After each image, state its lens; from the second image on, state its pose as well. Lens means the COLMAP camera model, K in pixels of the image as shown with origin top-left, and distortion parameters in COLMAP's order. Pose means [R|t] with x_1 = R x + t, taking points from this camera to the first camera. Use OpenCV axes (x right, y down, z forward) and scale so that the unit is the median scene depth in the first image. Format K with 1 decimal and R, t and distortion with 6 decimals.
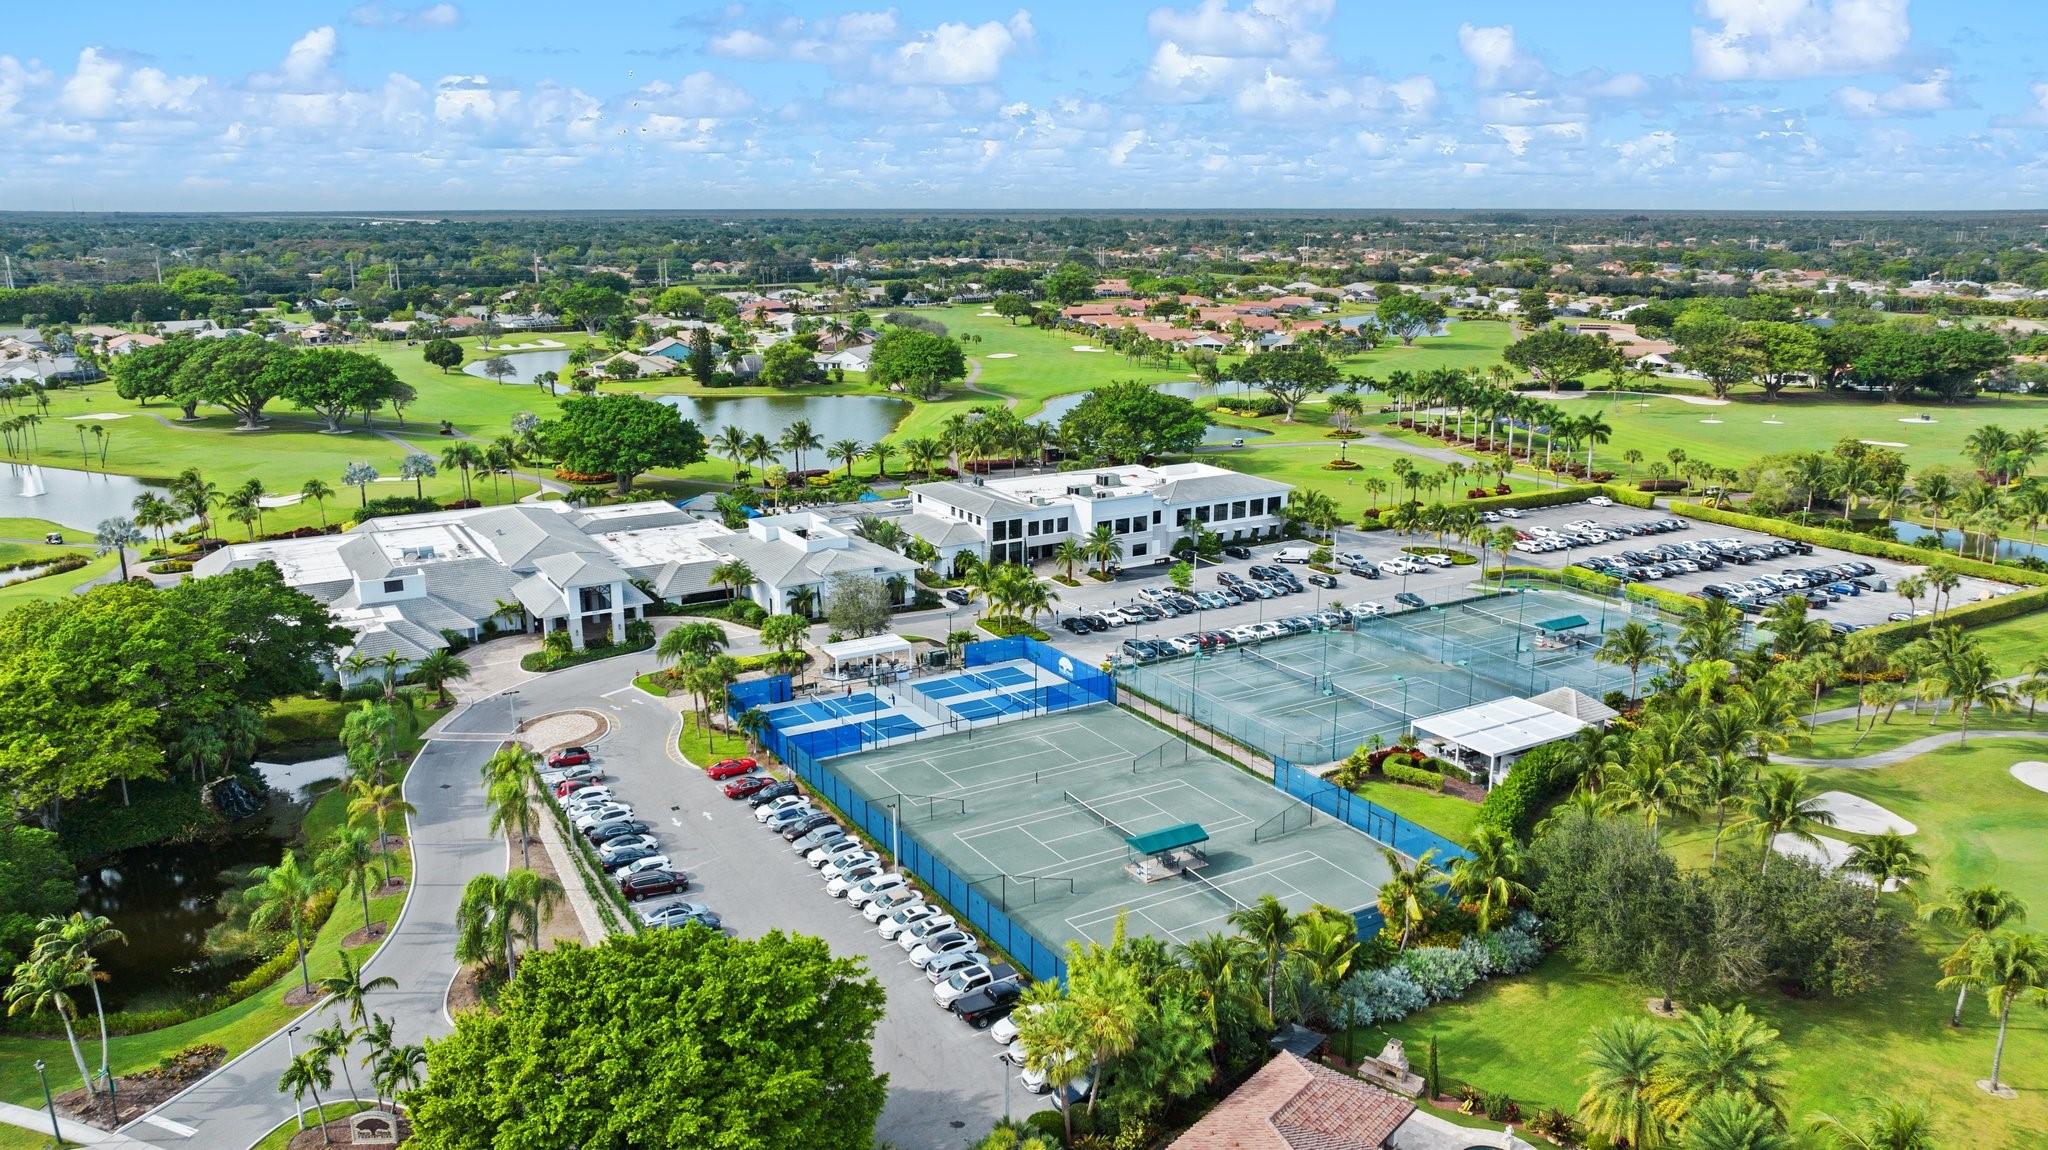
lens RADIAL K [[1444.1, 0, 1024.0], [0, 1444.1, 575.0], [0, 0, 1]] dist [-0.007243, -0.002535]
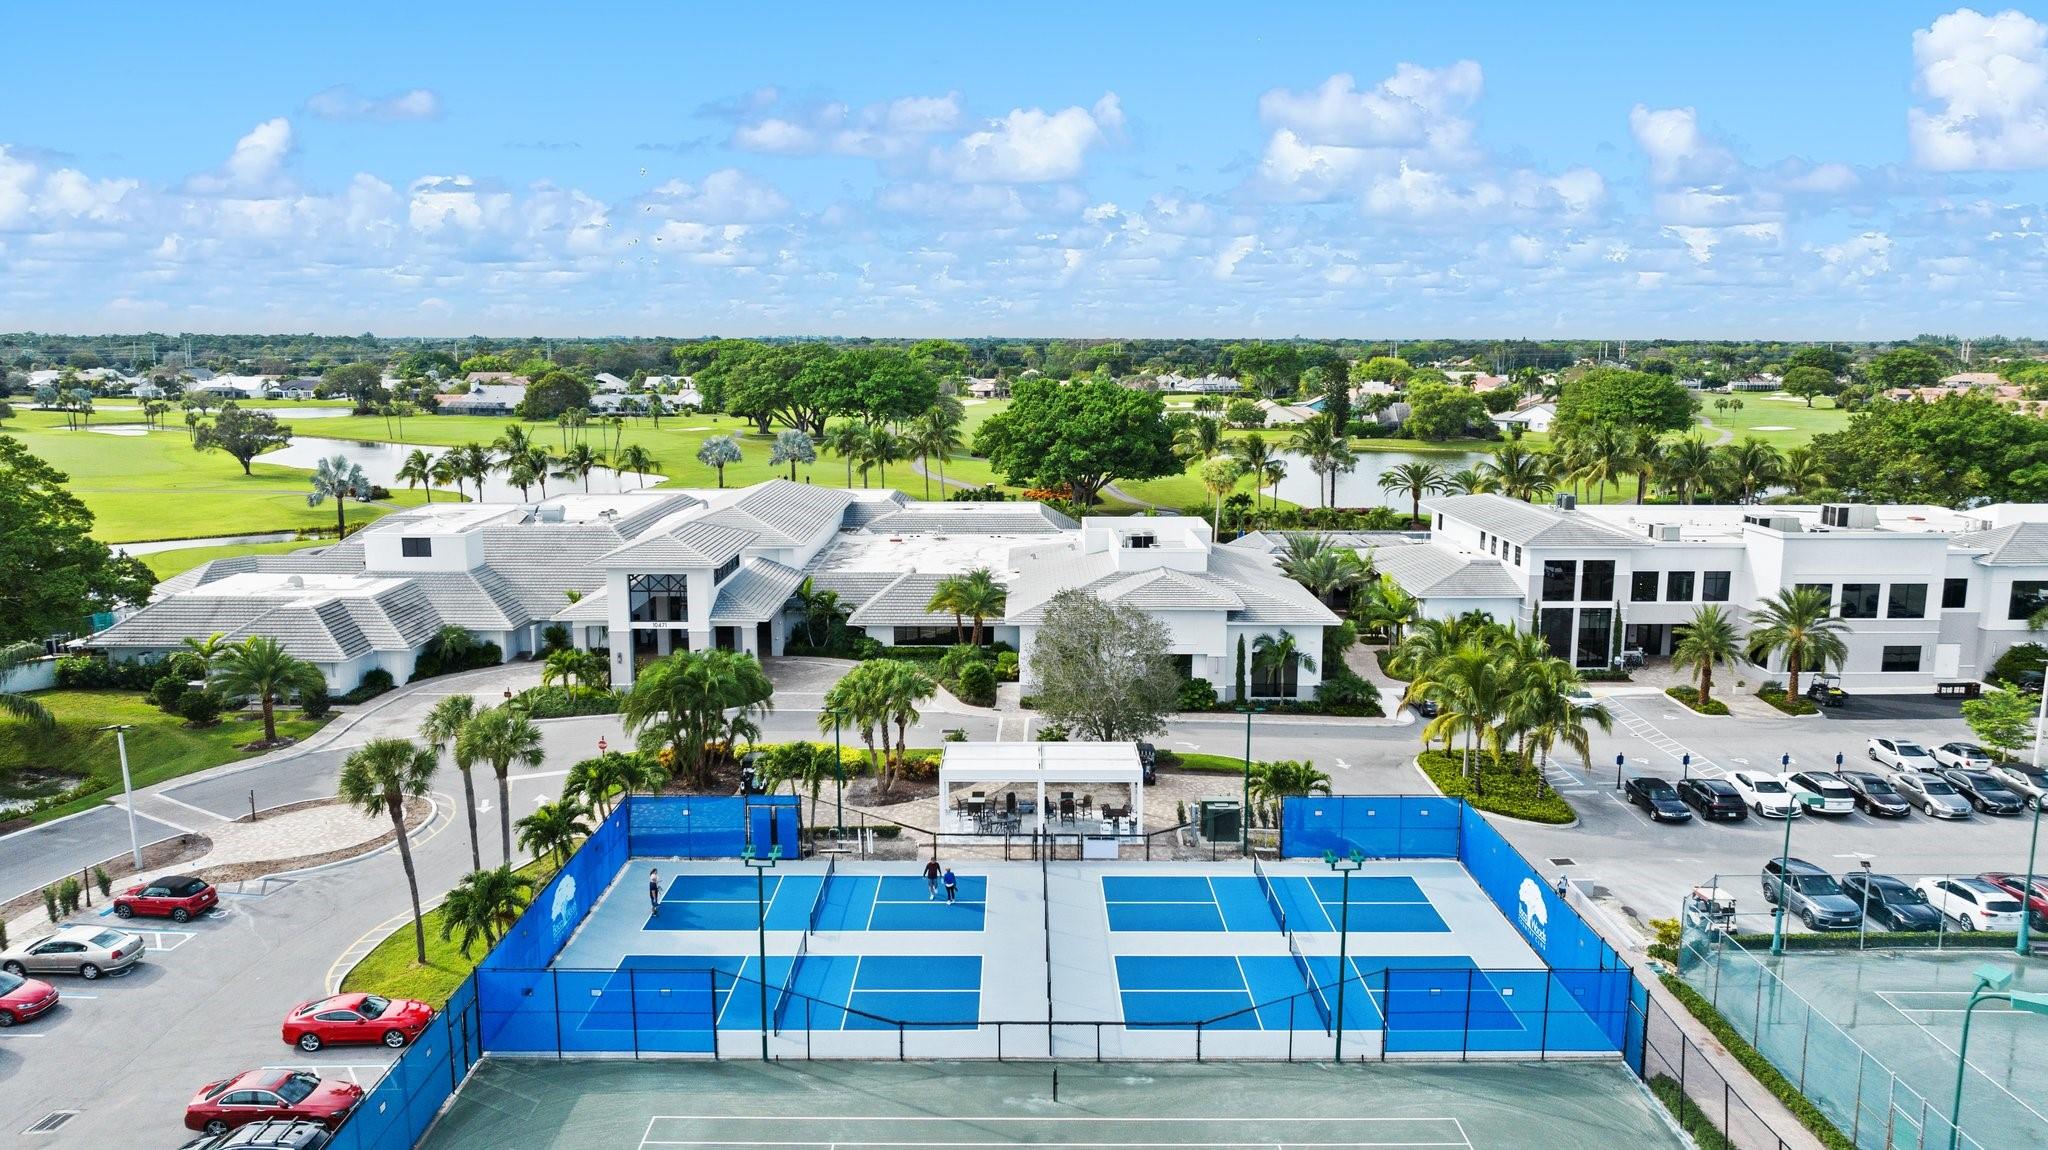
lens RADIAL K [[1444.1, 0, 1024.0], [0, 1444.1, 575.0], [0, 0, 1]] dist [-0.007243, -0.002535]
pose [[0.863098, 0.084595, -0.497902, 0.073512], [-0.126642, 0.990625, -0.051219, 0.015899], [0.488901, 0.107262, 0.865720, 0.540184]]
